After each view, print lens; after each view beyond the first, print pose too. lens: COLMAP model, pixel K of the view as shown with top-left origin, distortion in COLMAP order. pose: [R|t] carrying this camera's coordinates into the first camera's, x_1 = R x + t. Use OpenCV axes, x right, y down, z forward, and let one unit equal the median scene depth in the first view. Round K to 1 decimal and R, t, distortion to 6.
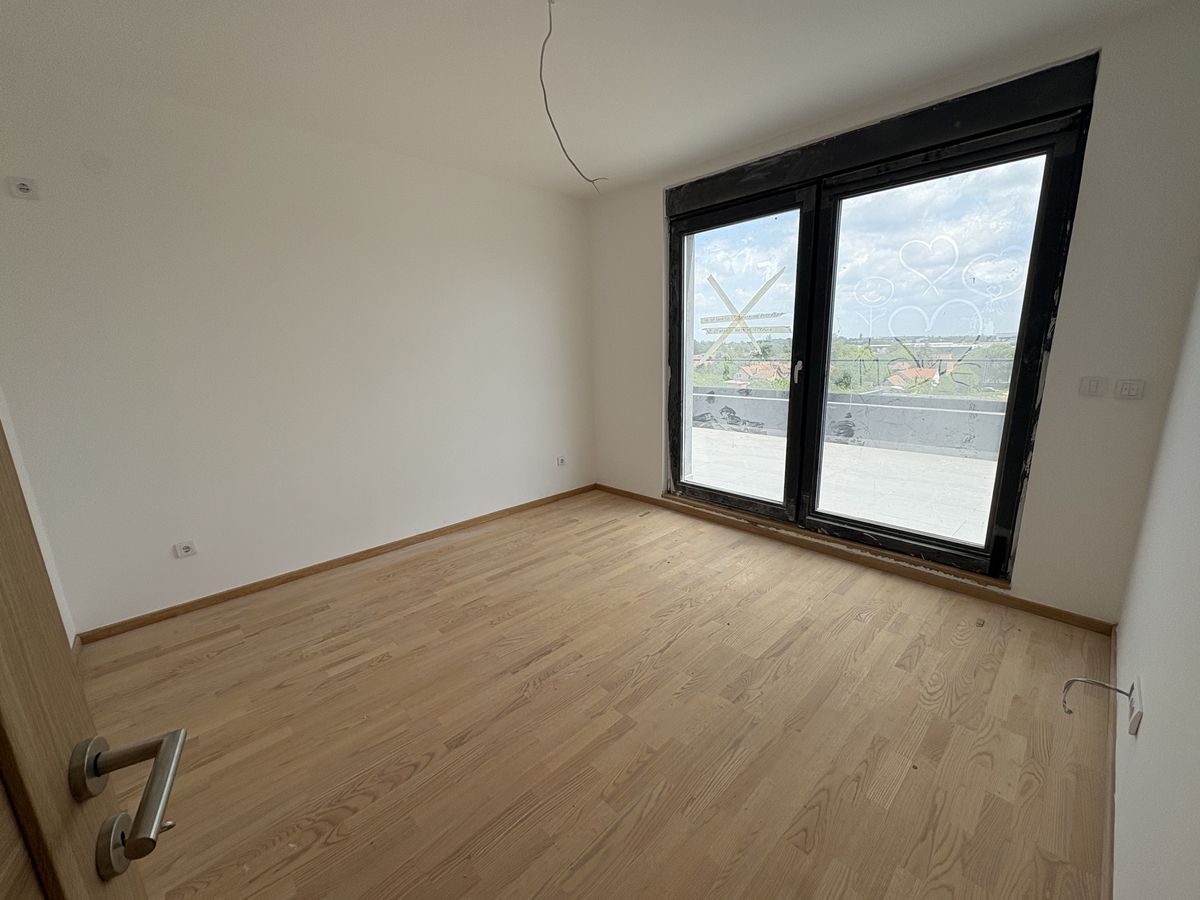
lens RADIAL K [[479.0, 0, 589.1], [0, 479.0, 453.3], [0, 0, 1]] dist [-0.000102, 0.000595]
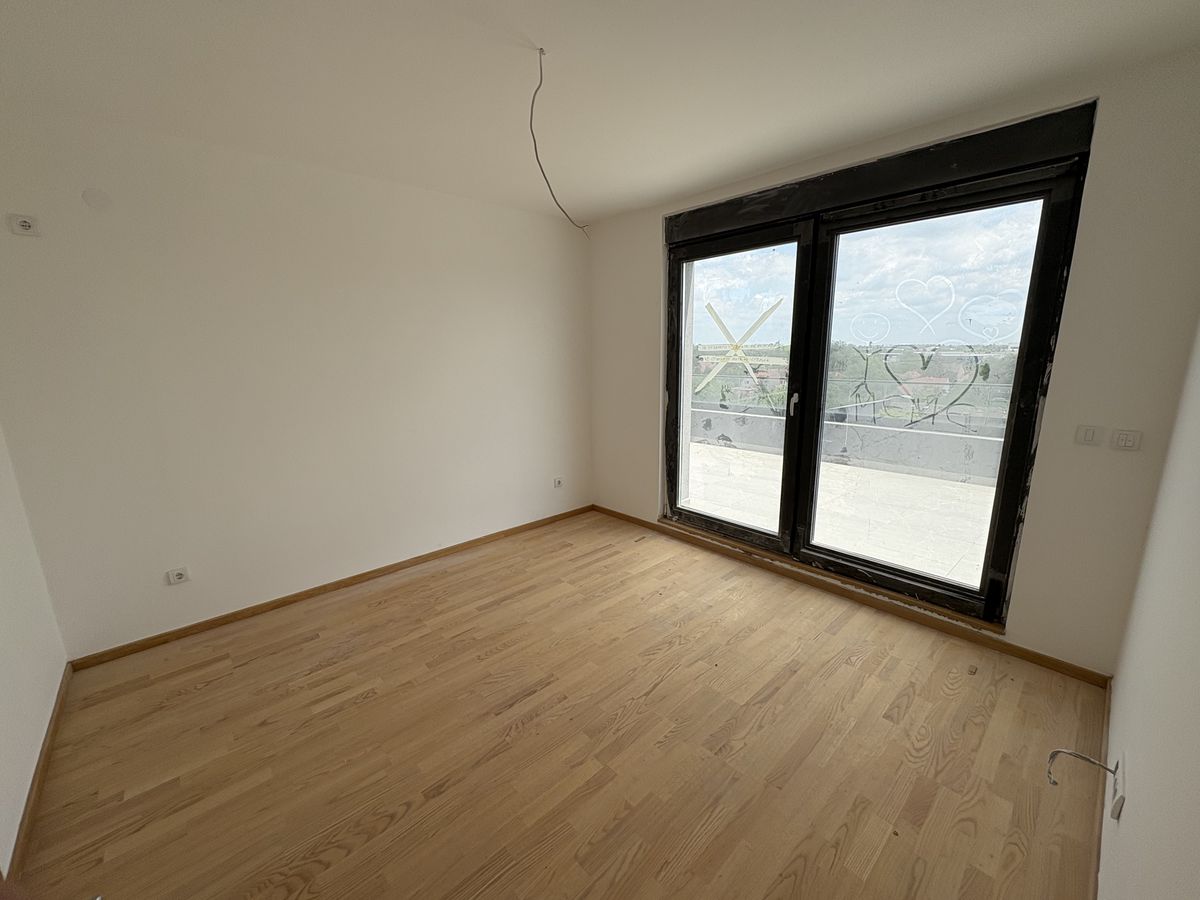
lens RADIAL K [[479.0, 0, 588.3], [0, 479.0, 454.8], [0, 0, 1]] dist [-0.000102, 0.000595]
pose [[0.999788, 0.015785, -0.013258, 0.032785], [-0.015889, 0.999843, -0.007782, -0.067560], [0.013133, 0.007991, 0.999882, 0.001654]]
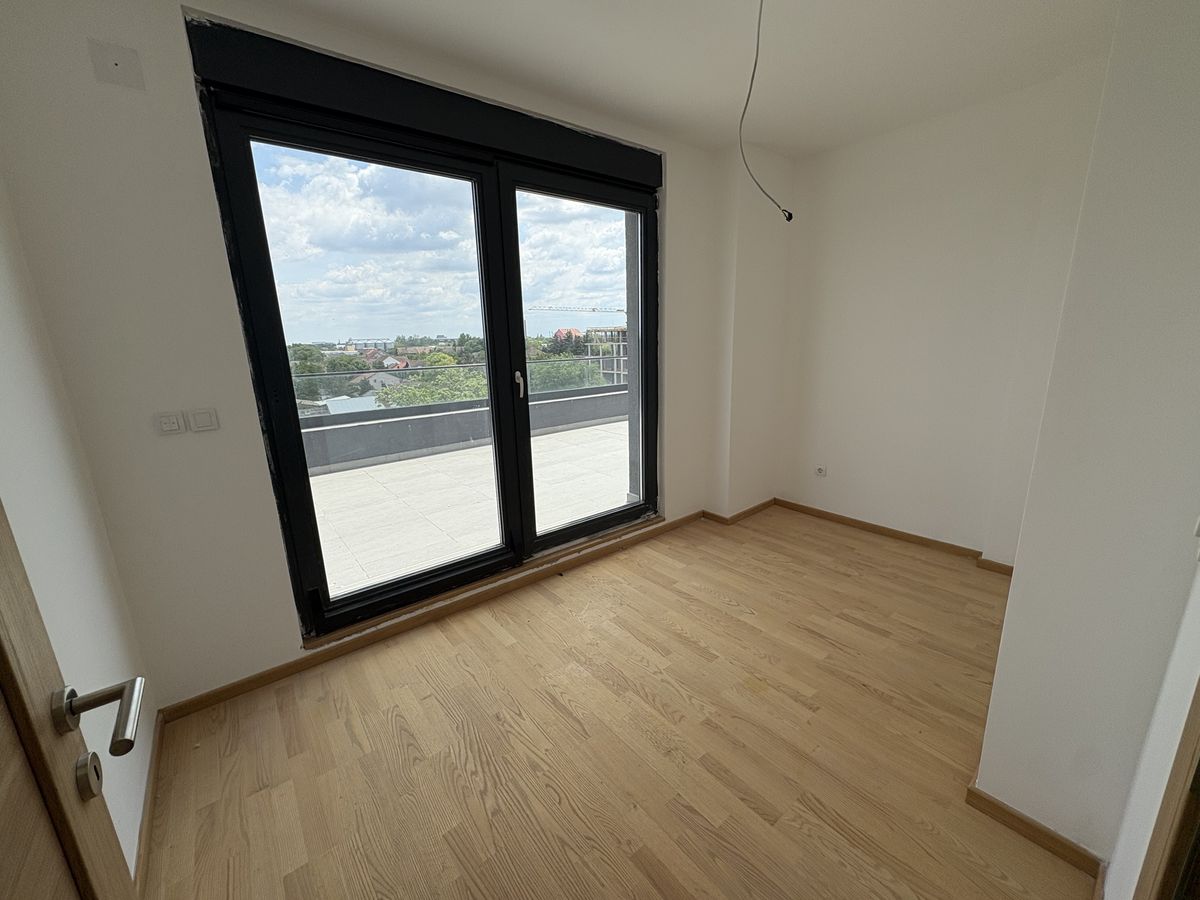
lens RADIAL K [[479.0, 0, 601.9], [0, 479.0, 454.5], [0, 0, 1]] dist [-0.000102, 0.000595]
pose [[0.059126, -0.211996, 0.975480, -0.517841], [0.241462, 0.951209, 0.192086, -0.237235], [-0.968607, 0.224184, 0.107430, 1.041146]]
